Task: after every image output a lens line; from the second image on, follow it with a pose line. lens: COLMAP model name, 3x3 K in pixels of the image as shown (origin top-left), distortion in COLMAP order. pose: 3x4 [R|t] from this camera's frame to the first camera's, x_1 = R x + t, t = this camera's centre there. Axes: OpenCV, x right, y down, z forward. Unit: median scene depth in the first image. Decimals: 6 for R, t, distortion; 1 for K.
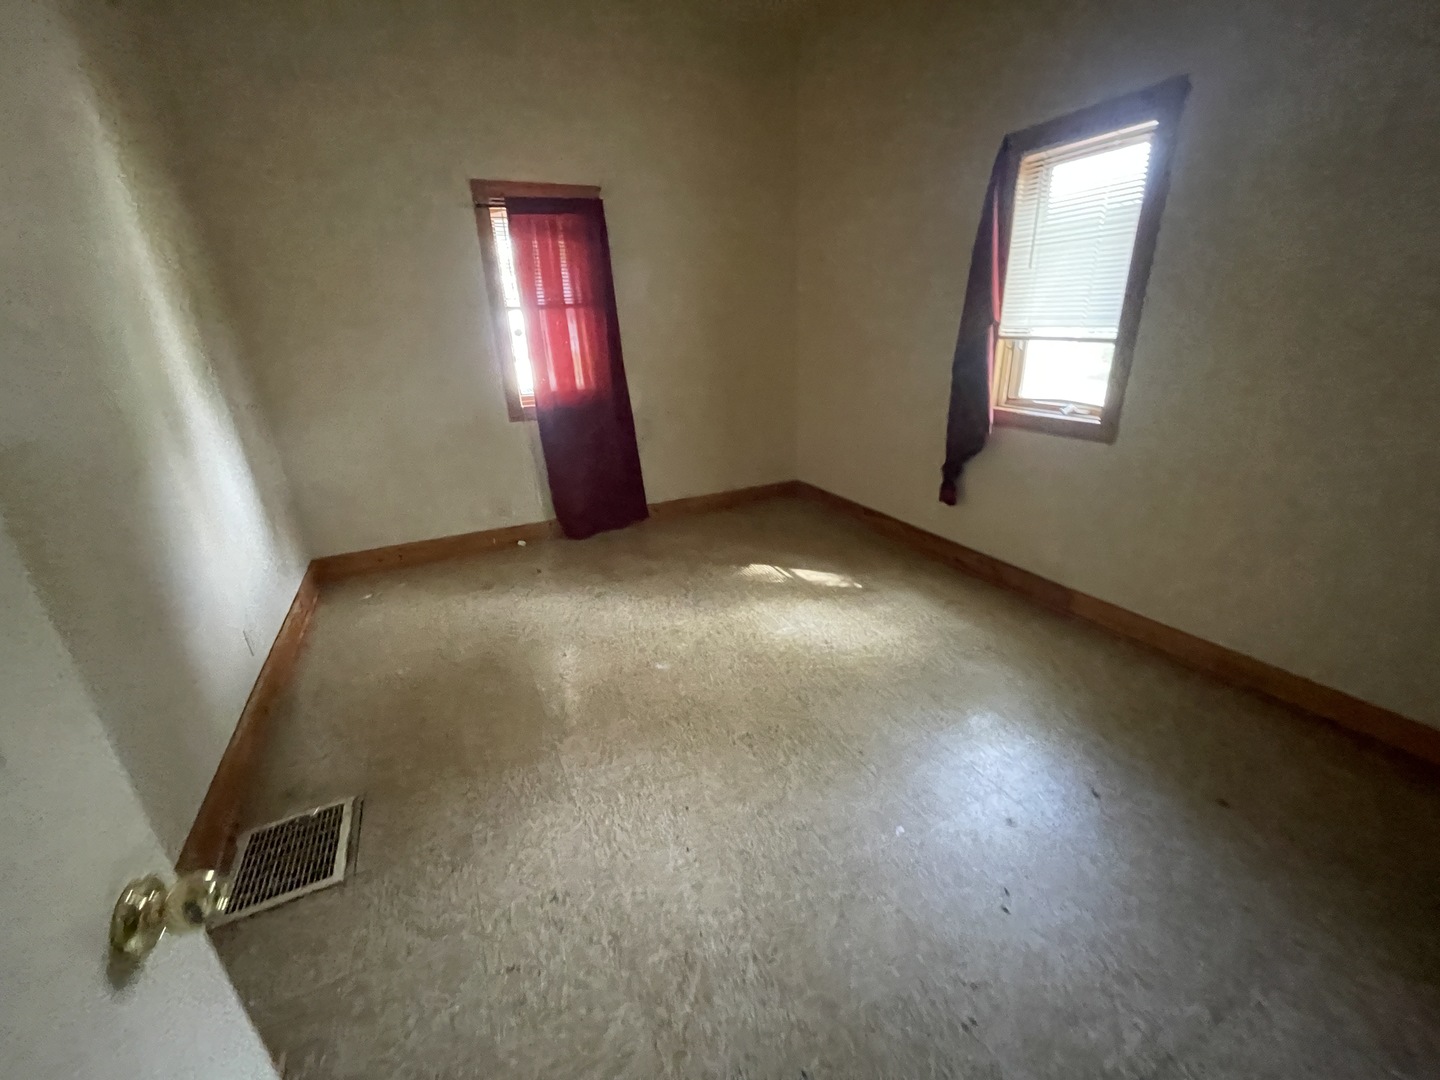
lens RADIAL K [[597.7, 0, 720.0], [0, 597.7, 540.0], [0, 0, 1]] dist [0.012948, 0.000092]
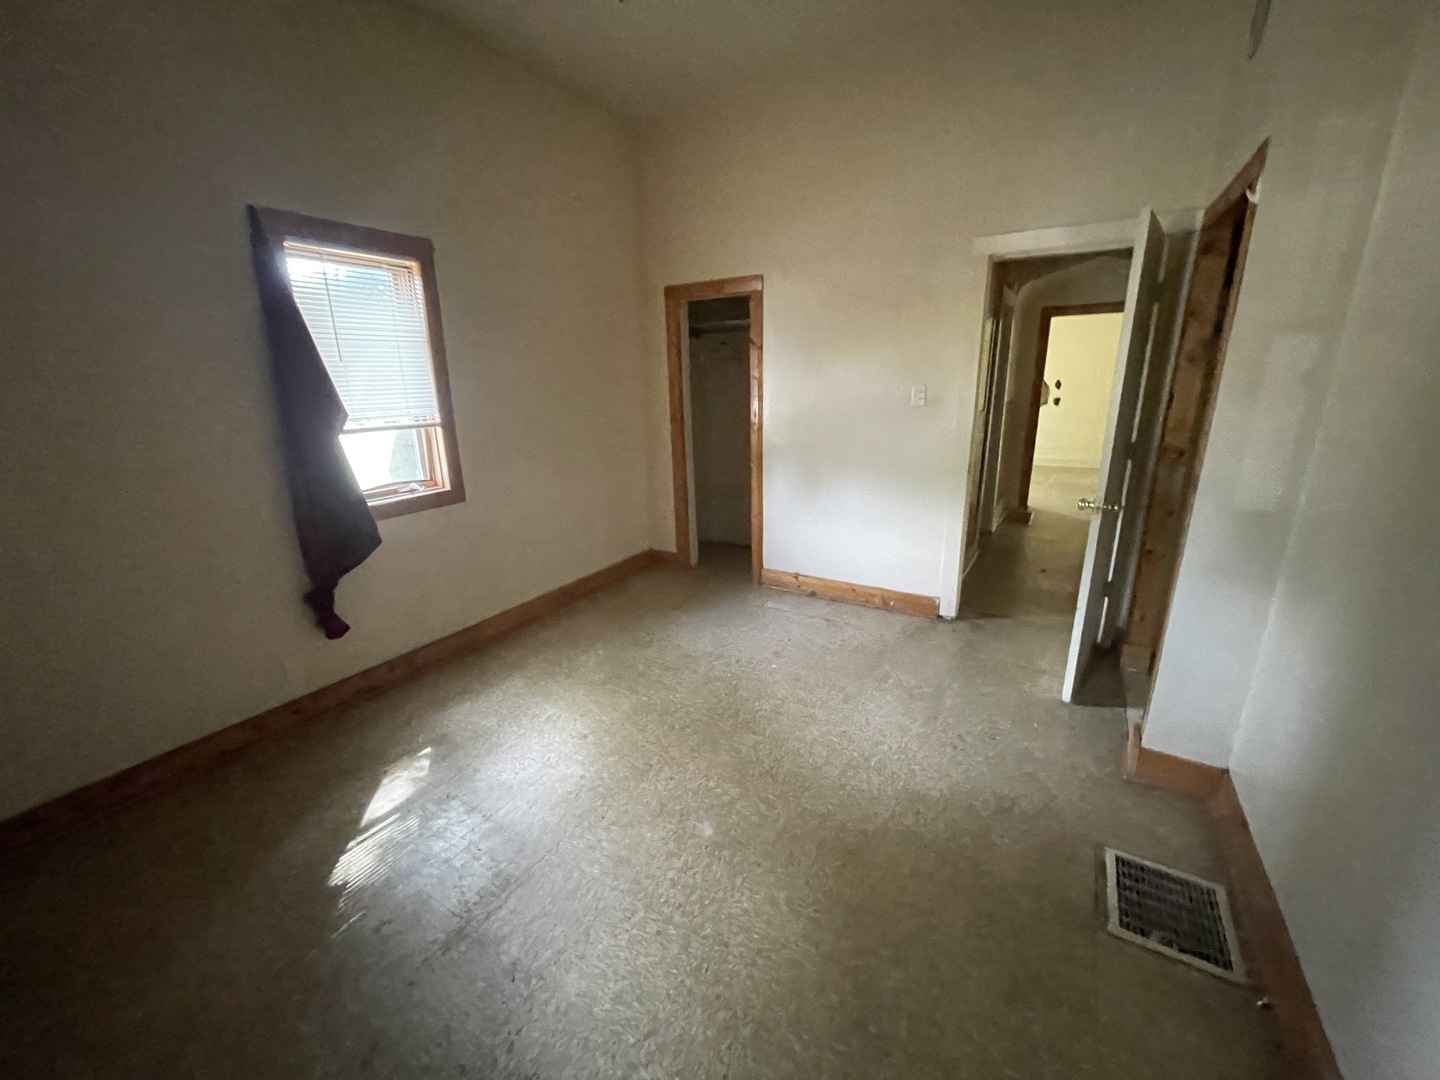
lens RADIAL K [[586.5, 0, 720.7], [0, 586.5, 539.6], [0, 0, 1]] dist [-0.003776, 0.000381]
pose [[-0.548917, -0.182300, 0.815755, -0.628549], [0.331683, 0.848301, 0.412761, -0.396197], [-0.767252, 0.497144, -0.405181, 1.056614]]
